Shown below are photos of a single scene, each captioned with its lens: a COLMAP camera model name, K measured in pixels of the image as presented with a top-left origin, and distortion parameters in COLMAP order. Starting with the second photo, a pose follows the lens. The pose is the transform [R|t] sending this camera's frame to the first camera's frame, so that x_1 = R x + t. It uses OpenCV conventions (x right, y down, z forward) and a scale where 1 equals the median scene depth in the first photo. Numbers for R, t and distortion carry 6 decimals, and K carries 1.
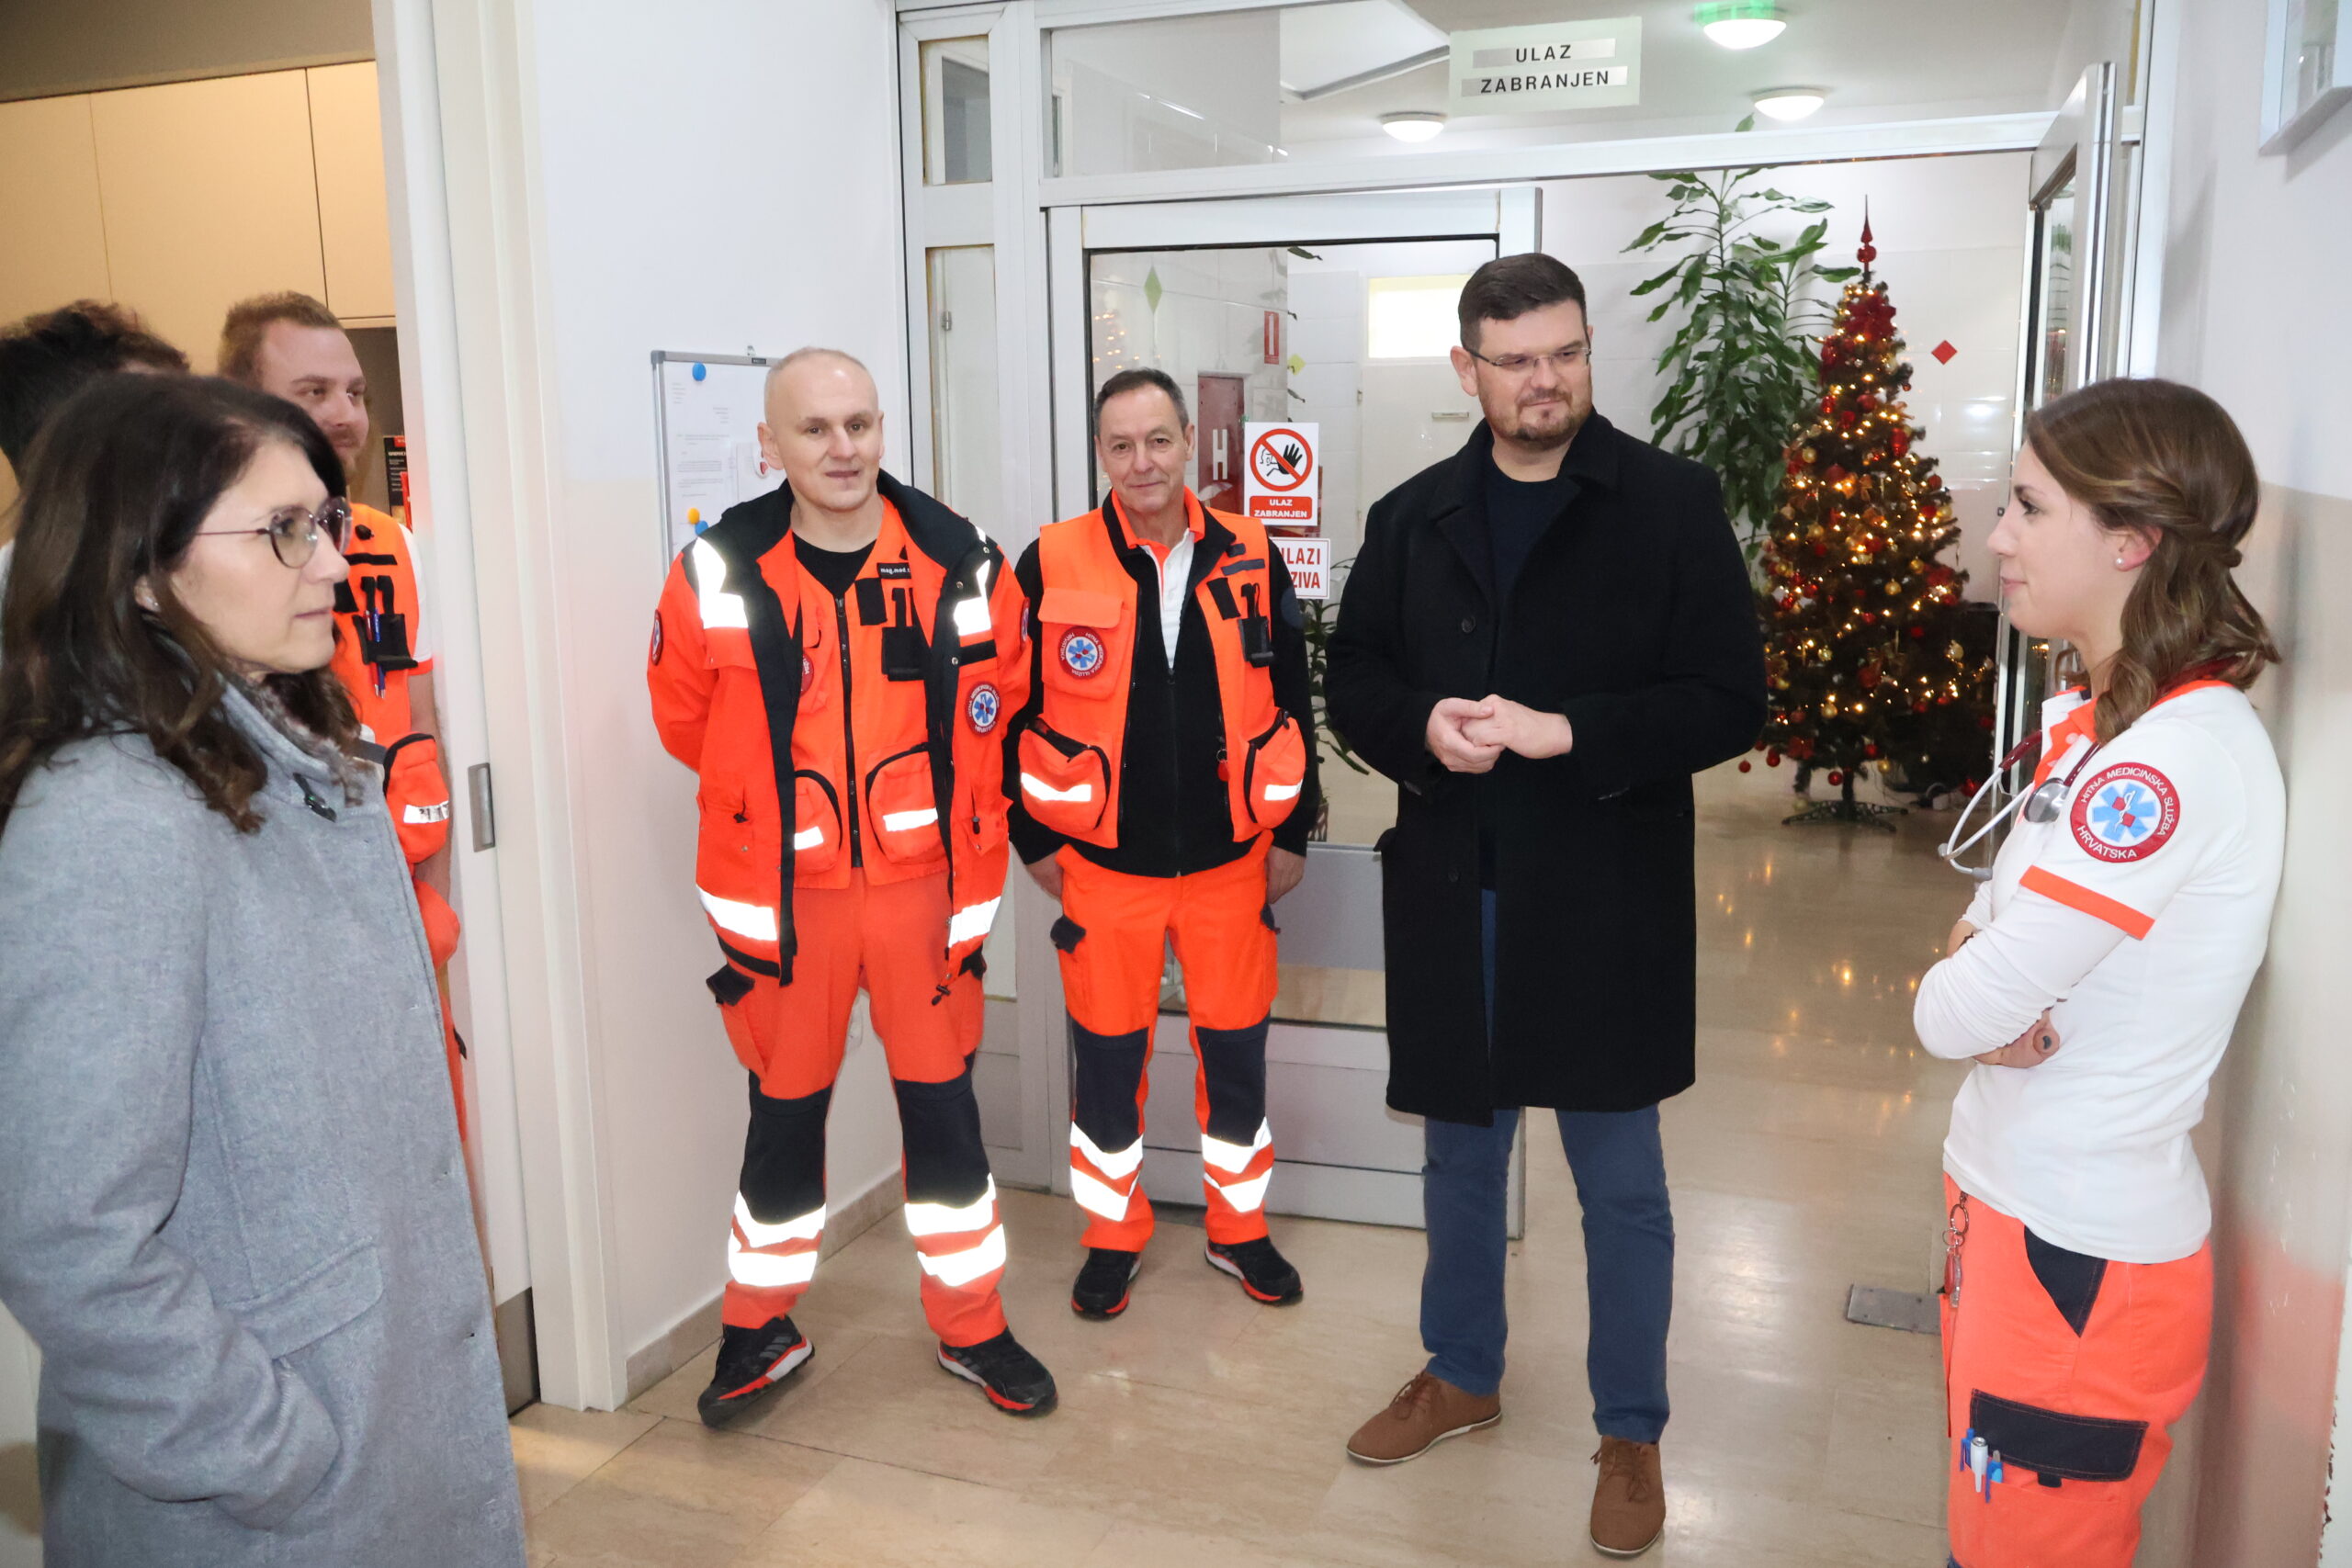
lens RADIAL K [[1951.5, 0, 1176.0], [0, 1951.5, 784.0], [0, 0, 1]] dist [-0.003324, -0.012490]
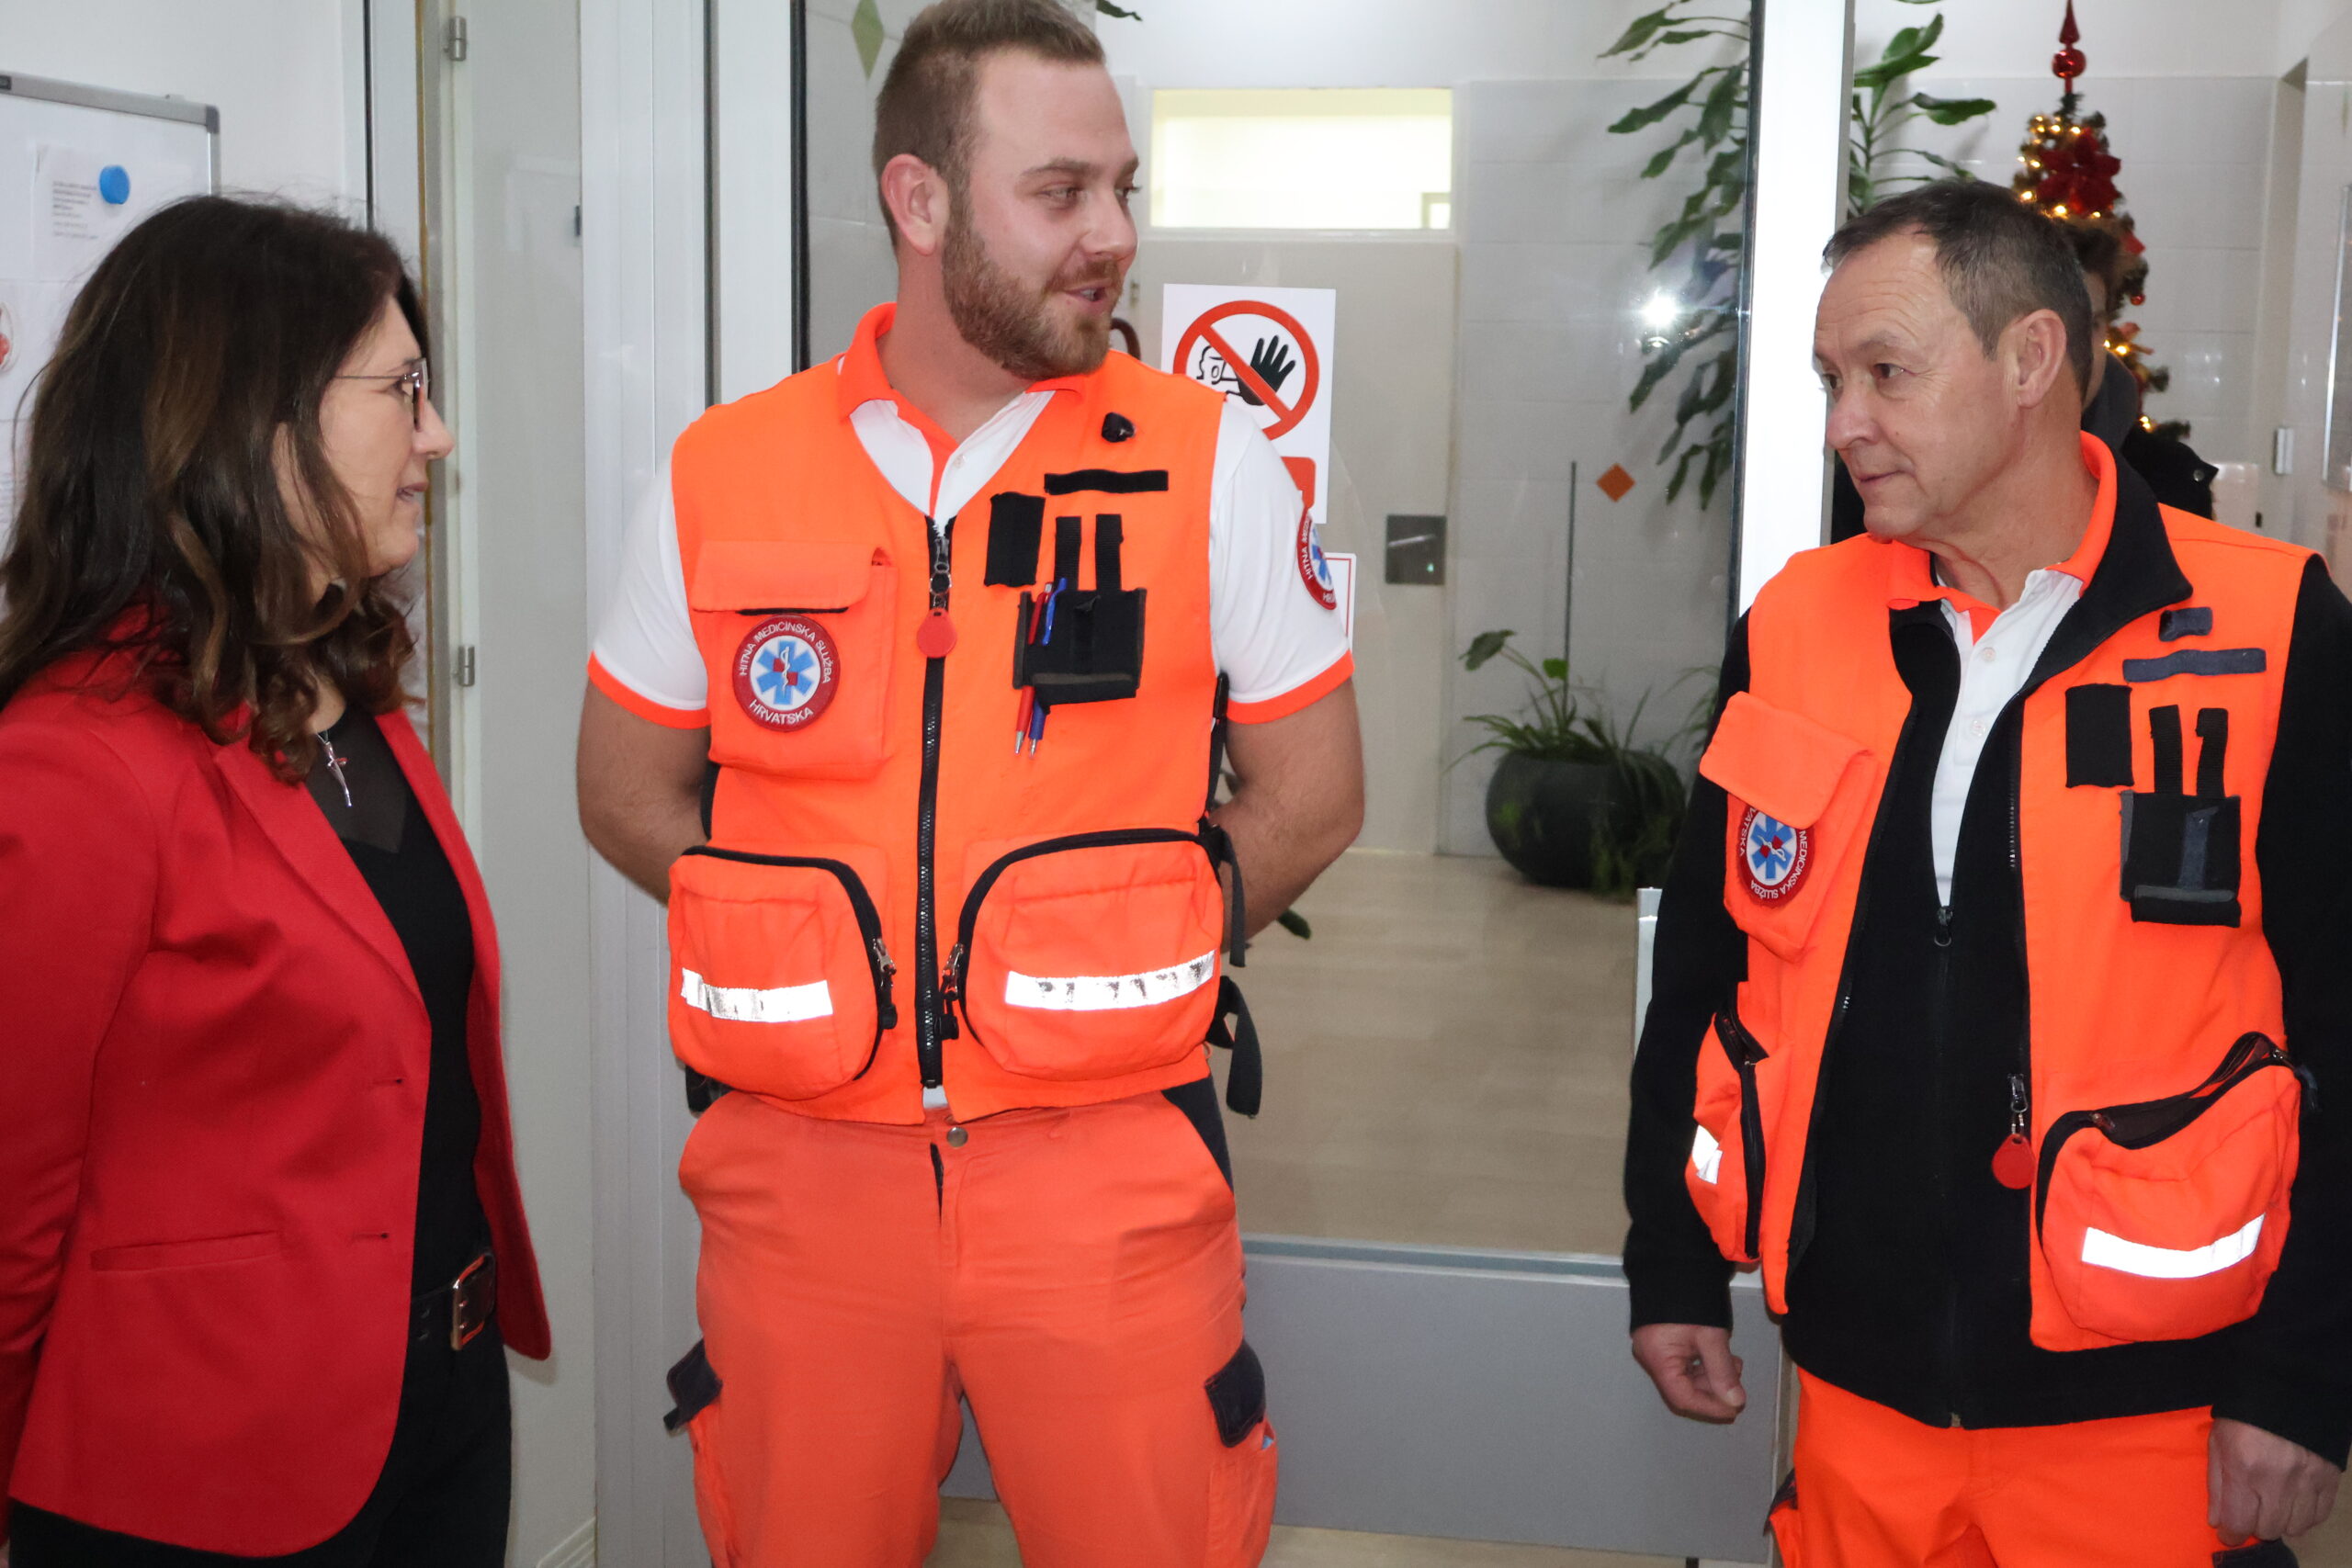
lens RADIAL K [[3026.7, 0, 1176.0], [0, 3026.7, 784.0], [0, 0, 1]] dist [-0.001598, -0.003549]
pose [[0.989543, 0.010412, 0.143861, -0.029141], [-0.004452, 0.999121, -0.041689, -0.023135], [-0.144169, 0.040613, 0.988719, 0.169968]]
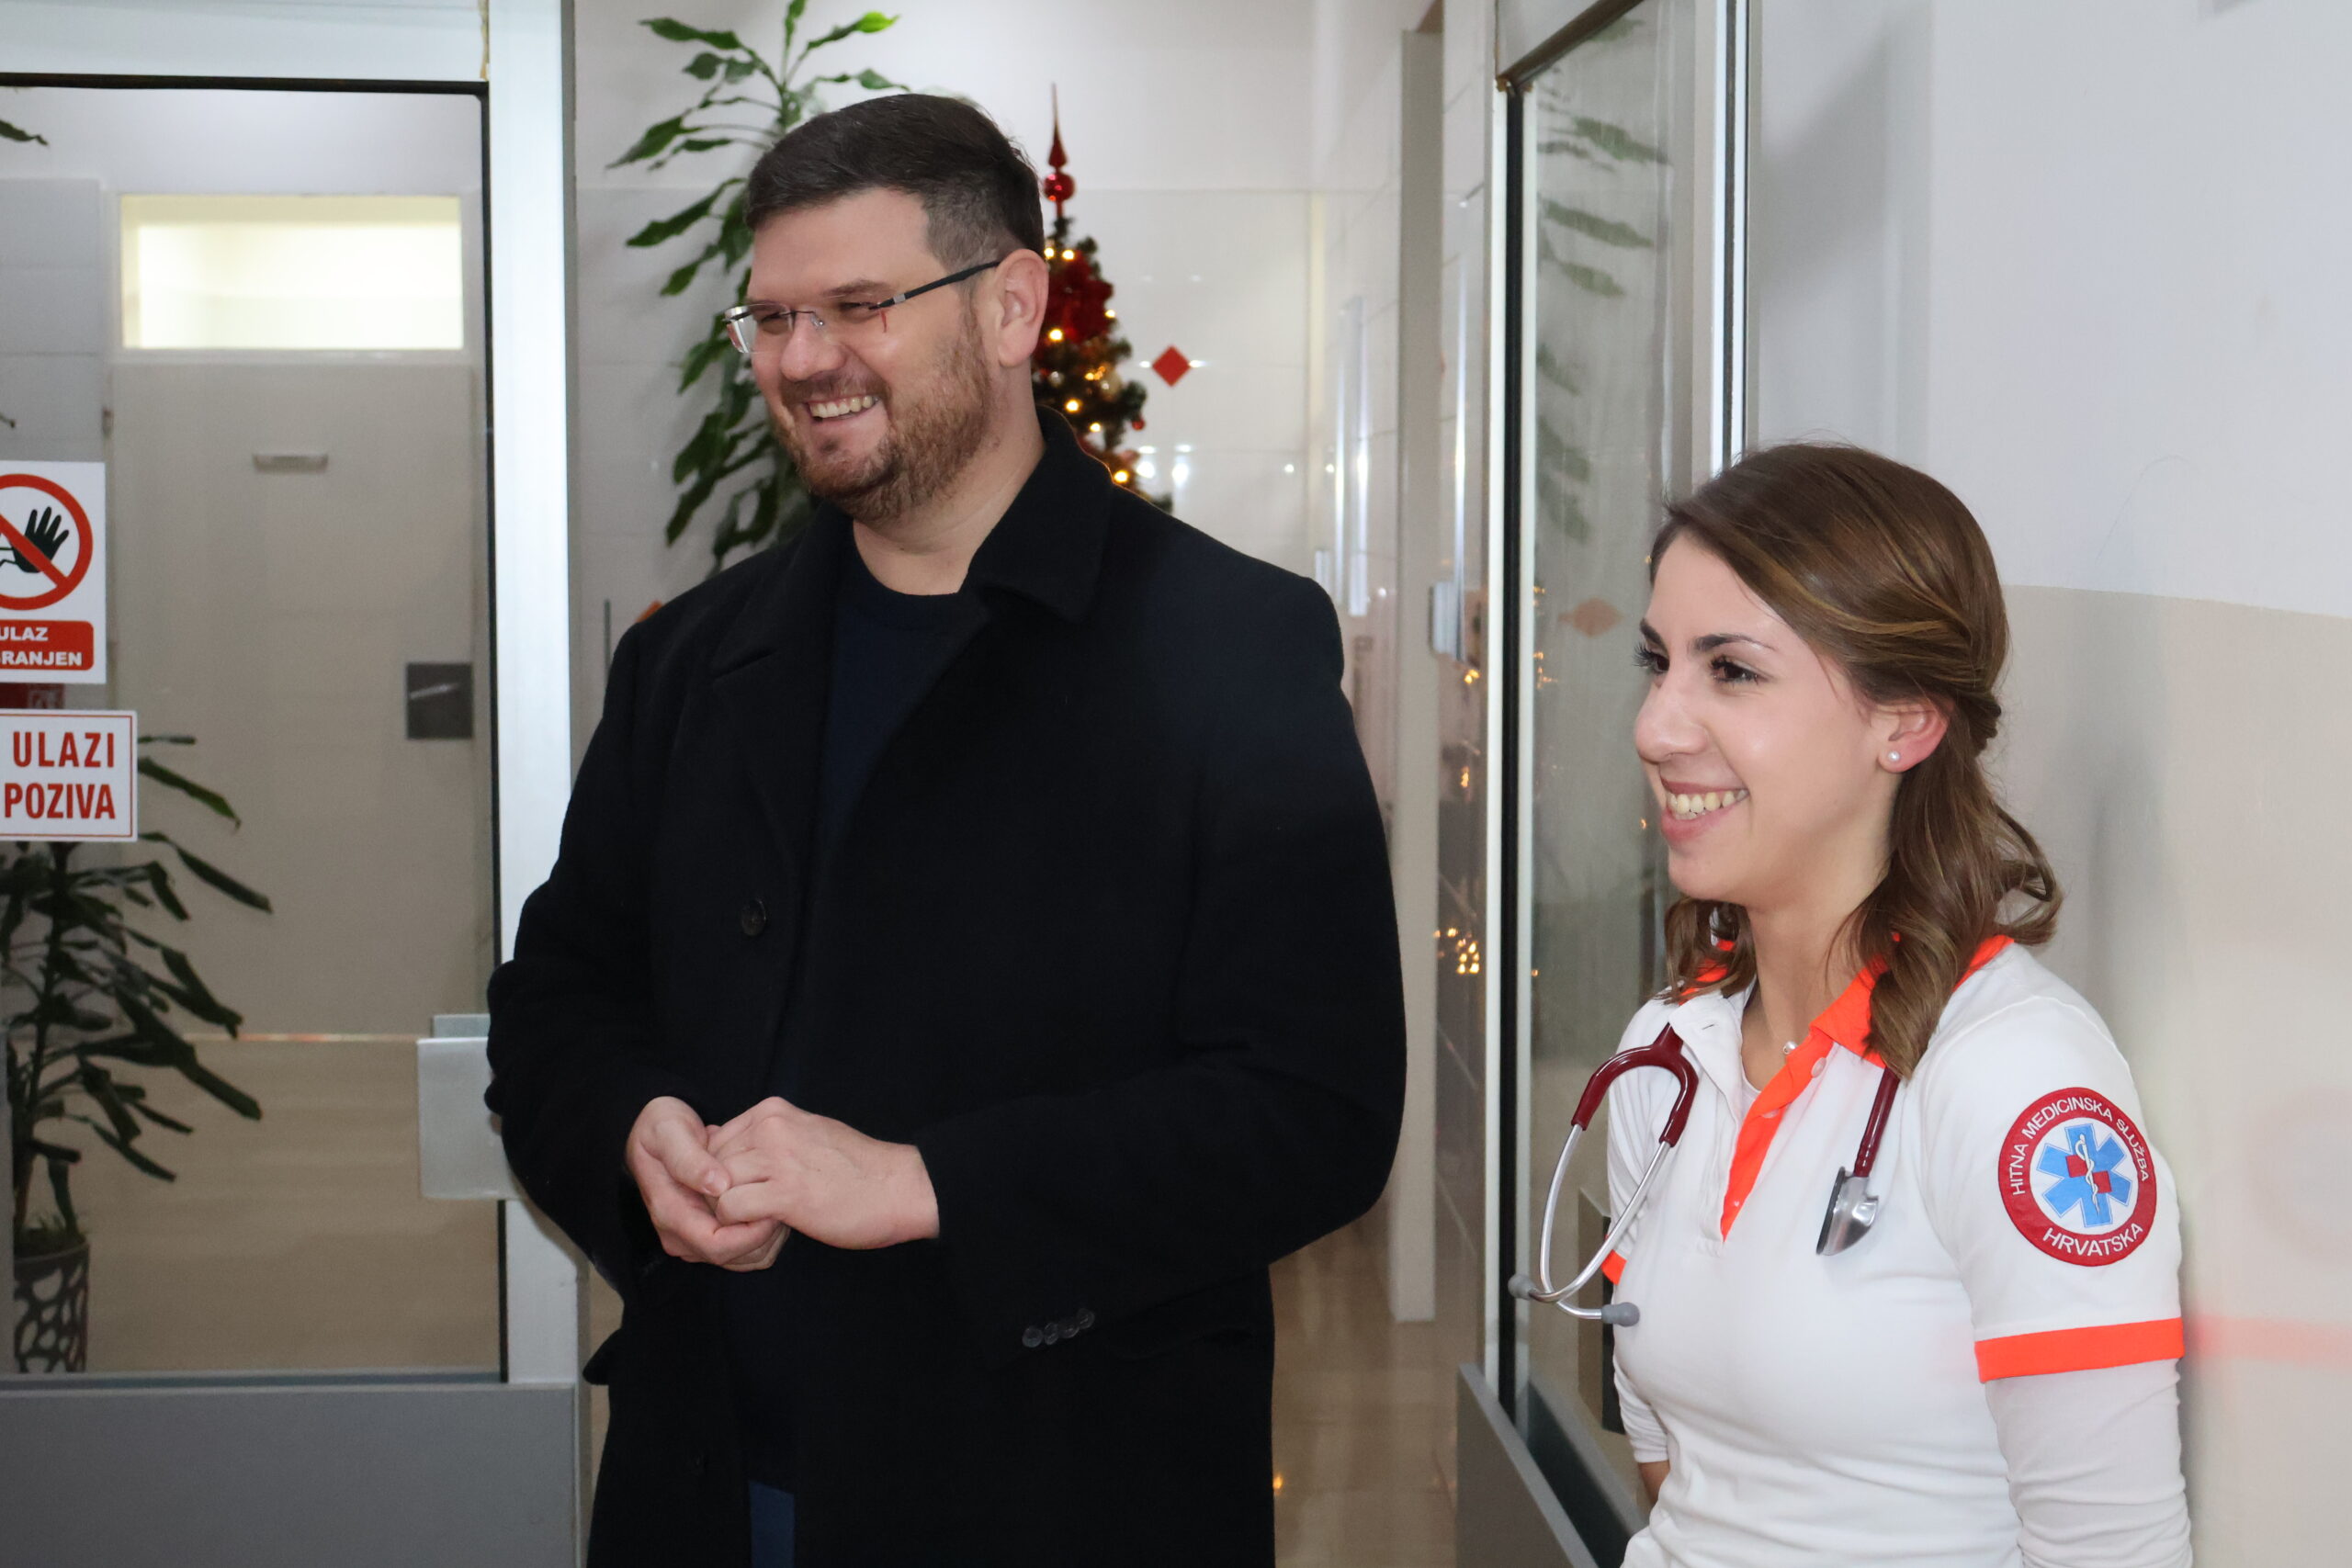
lens RADIAL K [[3551.7, 0, 1173.6], [0, 3551.7, 751.0], [0, 0, 1]] dist [0.023614, -0.071887]
pose [[0.923397, -0.014138, 0.383586, -0.008688], [0.055236, 0.993815, -0.096339, -0.010992], [-0.379851, 0.110147, 0.918467, 0.068117]]
